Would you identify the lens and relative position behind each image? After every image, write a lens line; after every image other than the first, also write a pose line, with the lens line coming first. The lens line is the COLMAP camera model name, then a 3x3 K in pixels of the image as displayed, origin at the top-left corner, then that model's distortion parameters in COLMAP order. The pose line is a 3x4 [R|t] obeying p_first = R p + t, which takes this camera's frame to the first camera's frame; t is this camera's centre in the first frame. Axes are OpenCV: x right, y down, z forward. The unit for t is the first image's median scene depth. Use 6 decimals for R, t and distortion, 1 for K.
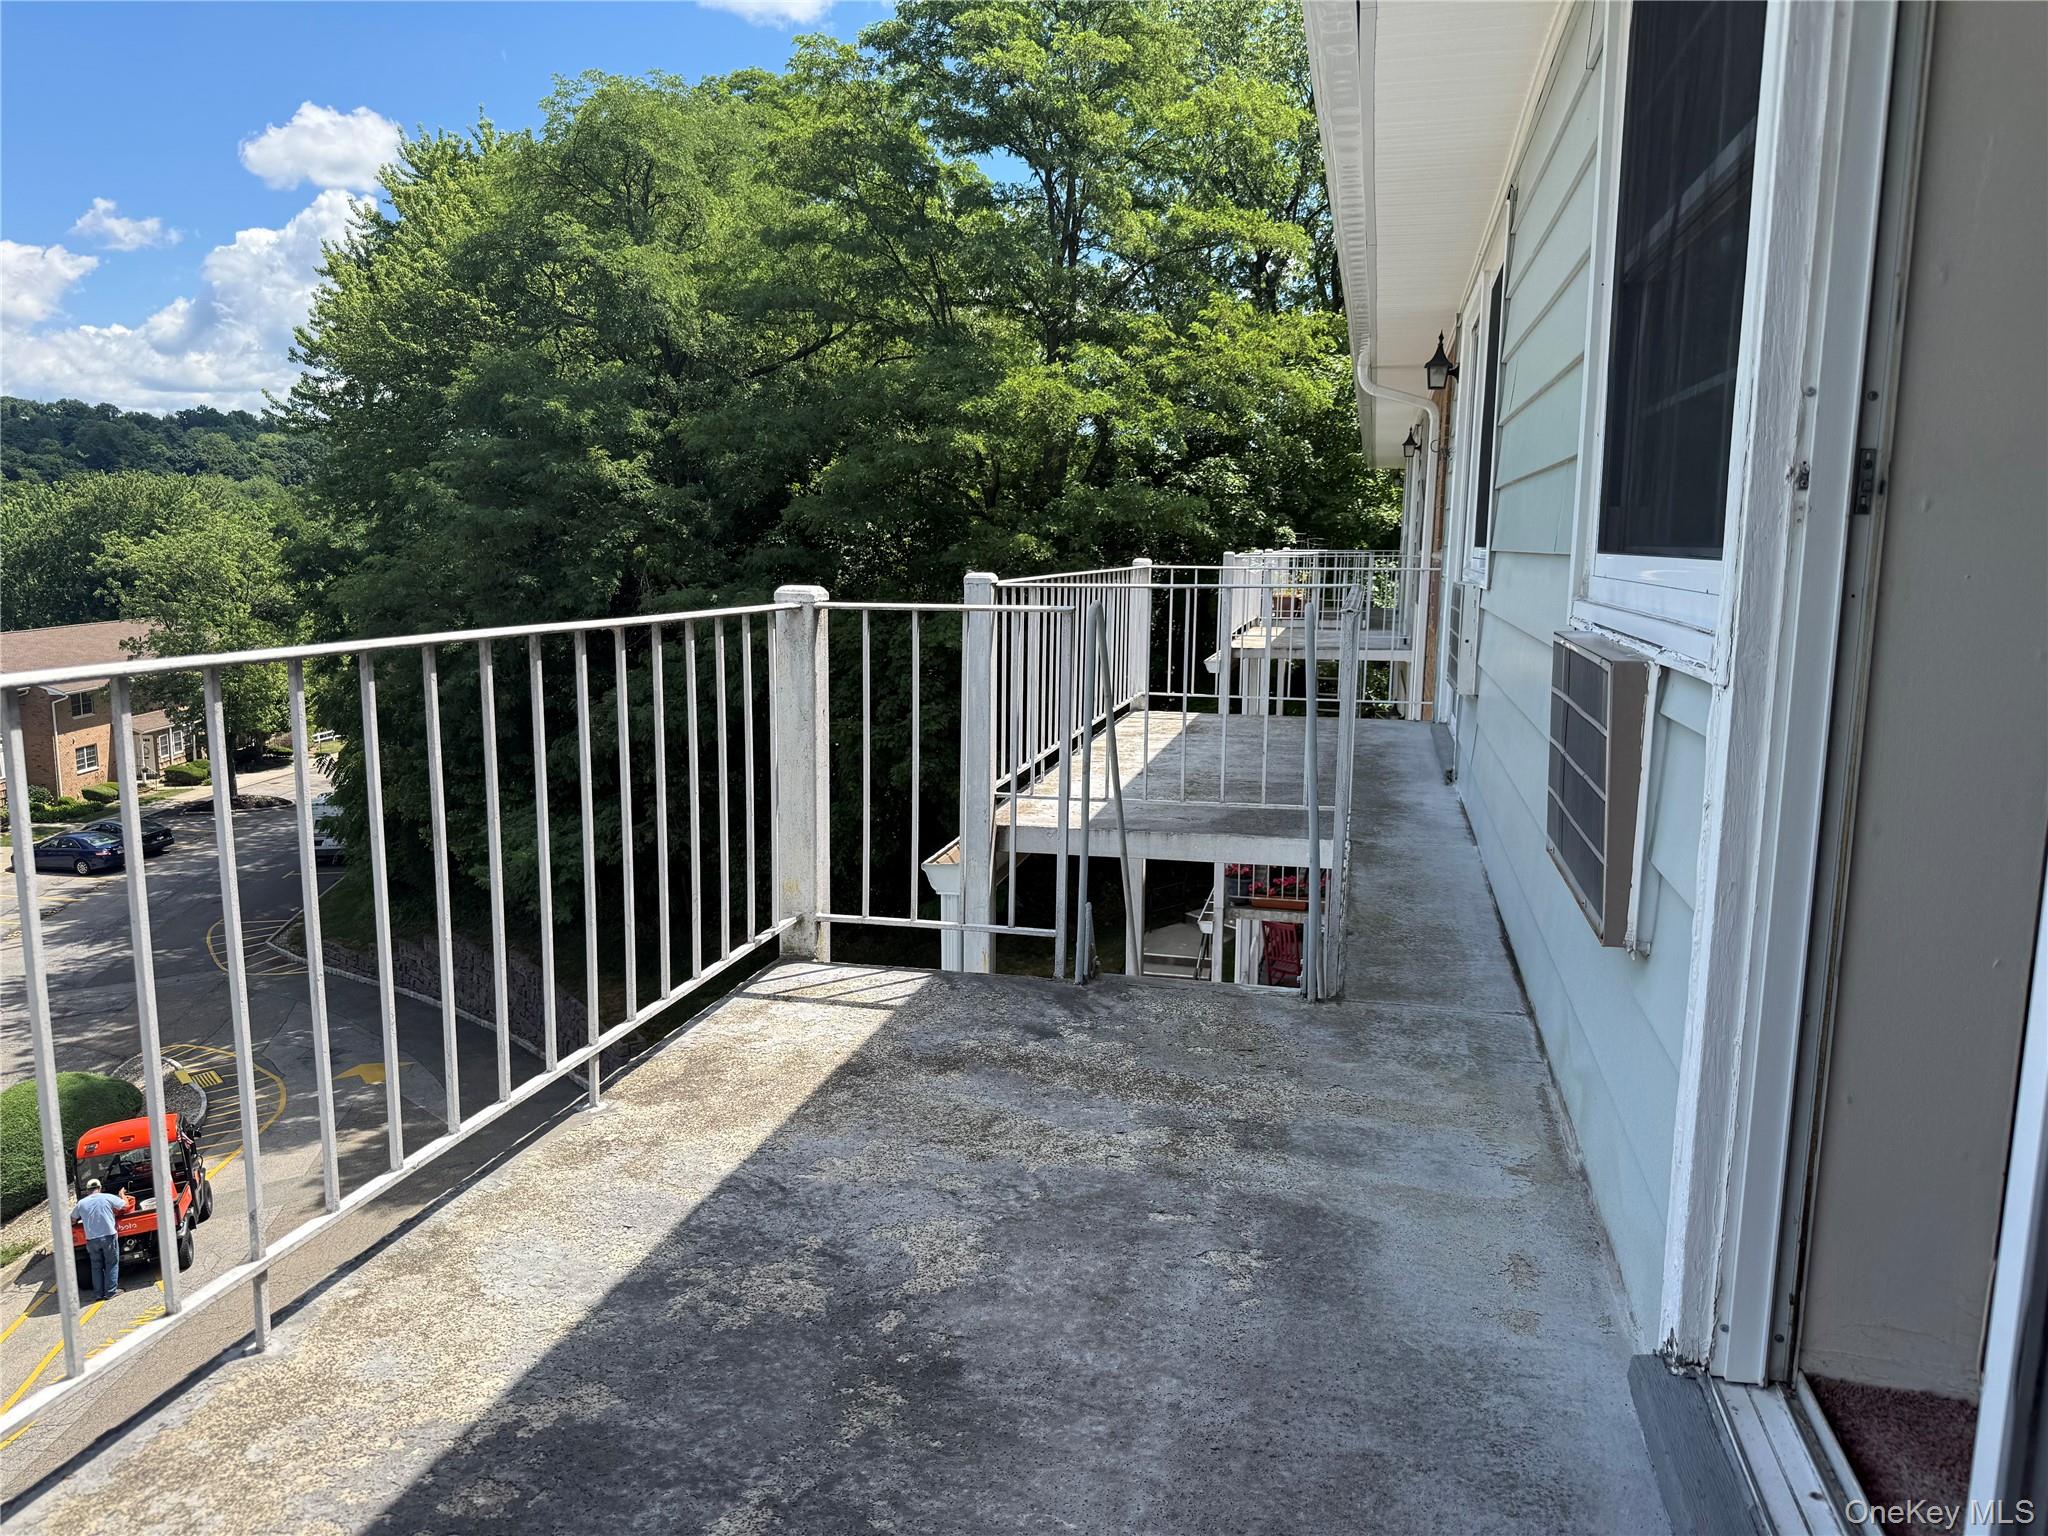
lens RADIAL K [[1453.3, 0, 1033.5], [0, 1453.3, 768.5], [0, 0, 1]] dist [0.138176, -0.231181]
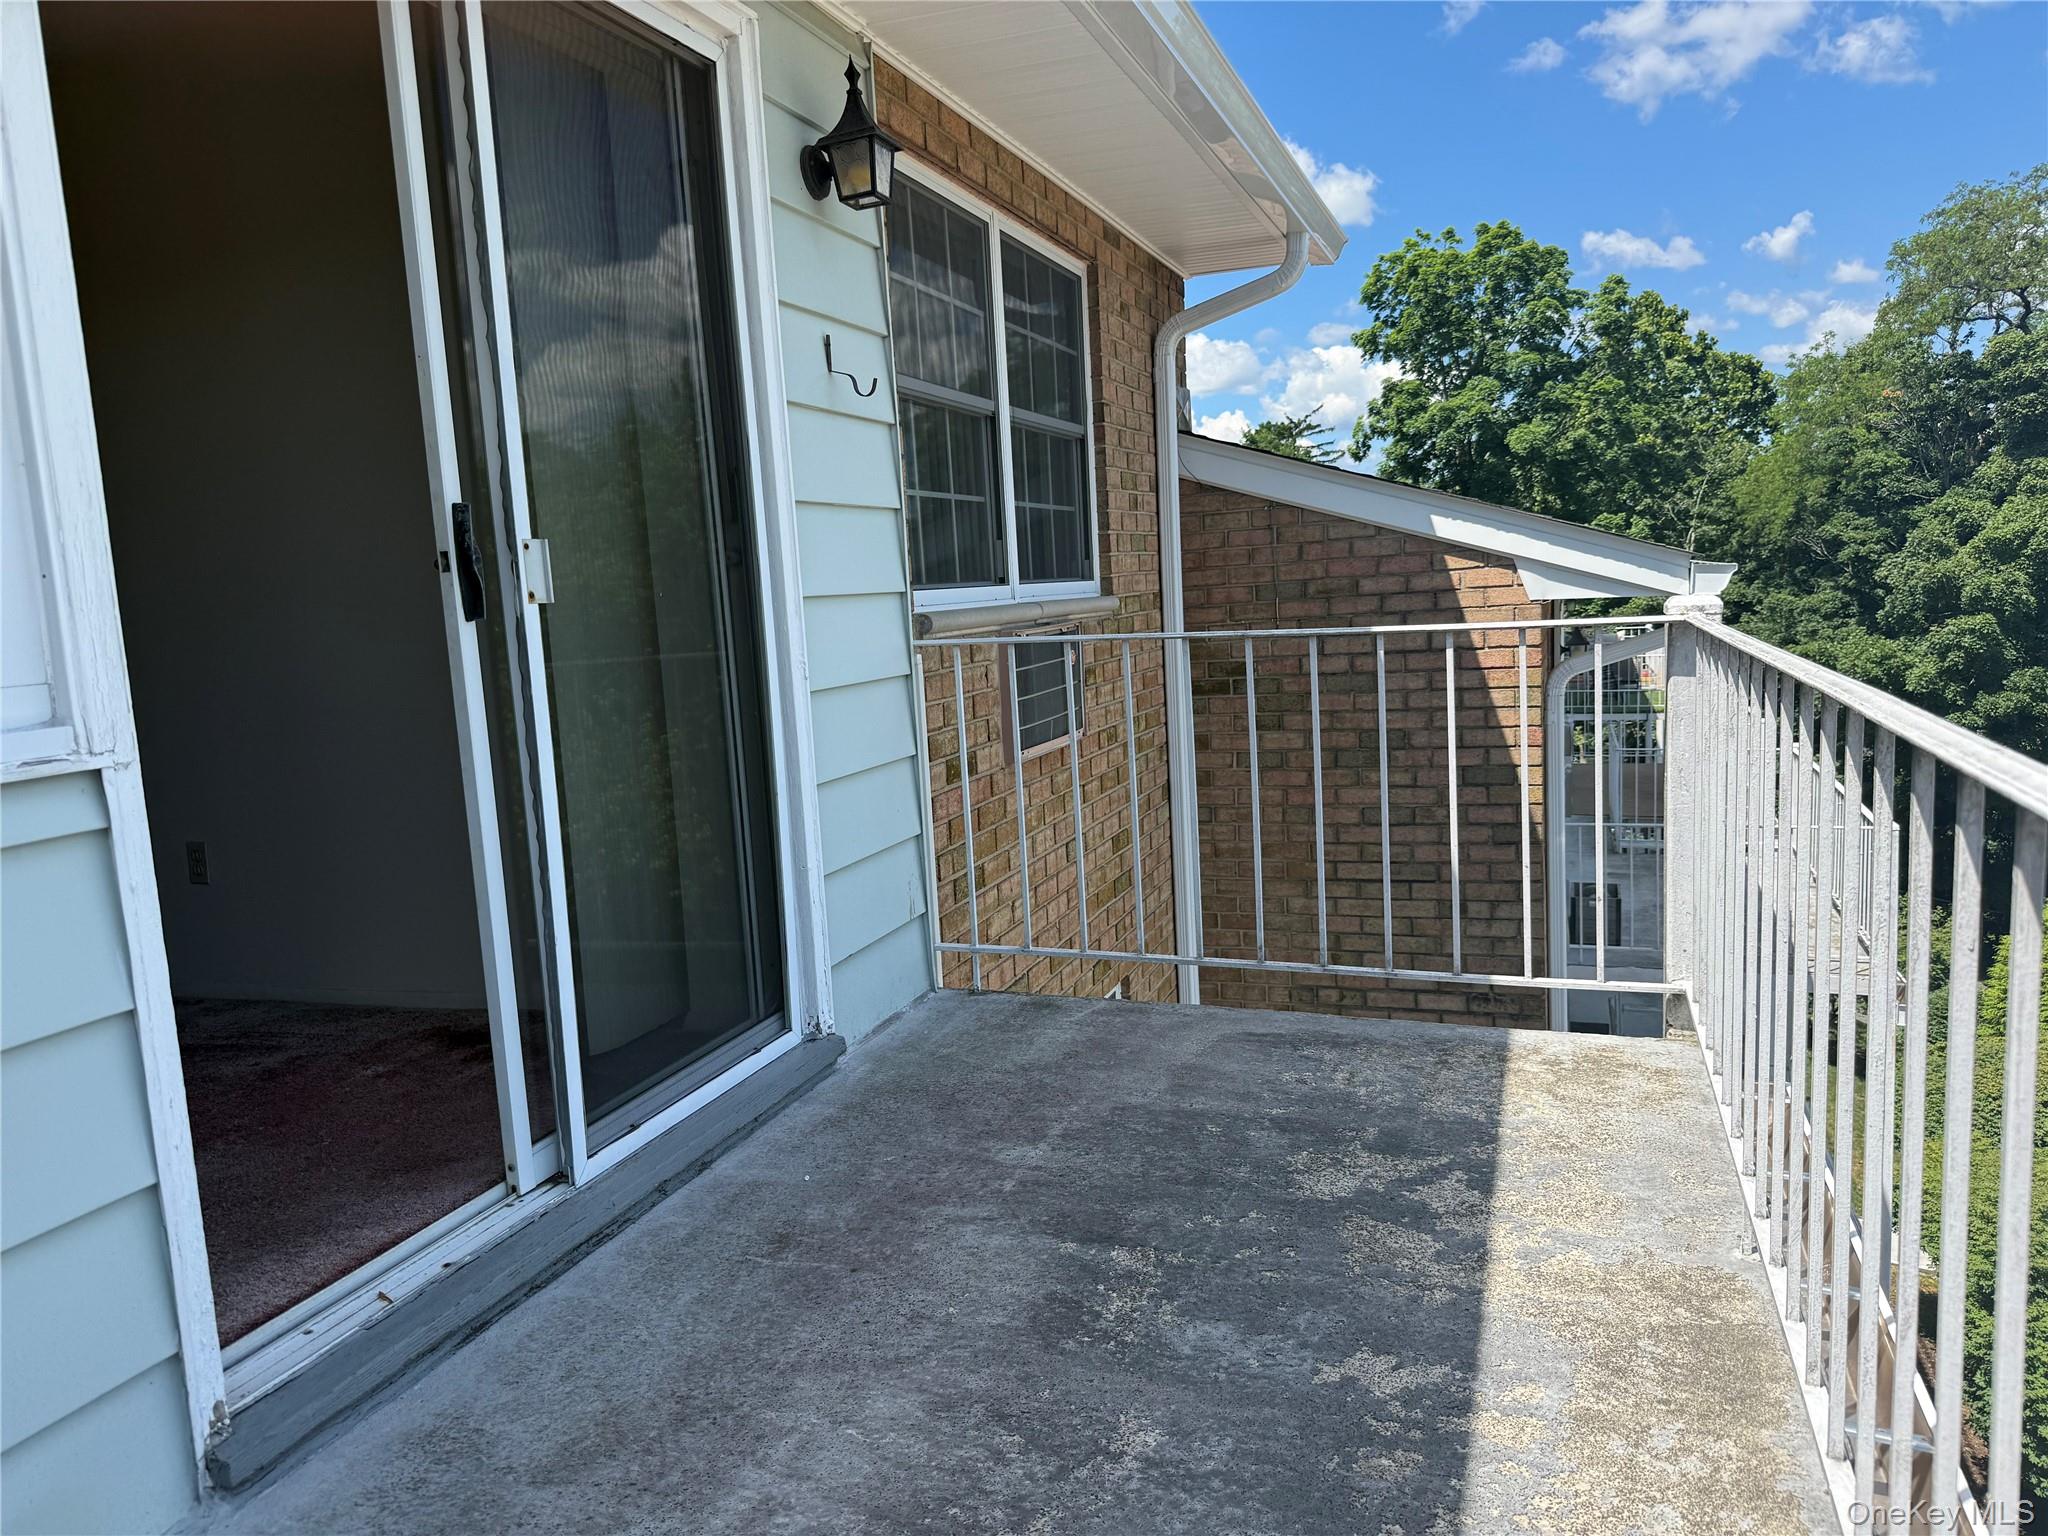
lens RADIAL K [[1453.3, 0, 1033.5], [0, 1453.3, 768.5], [0, 0, 1]] dist [0.138176, -0.231181]
pose [[-0.992771, 0.021883, 0.118011, -0.255890], [0.055030, 0.956791, 0.285520, -0.299087], [-0.106664, 0.289950, -0.951079, 1.873663]]
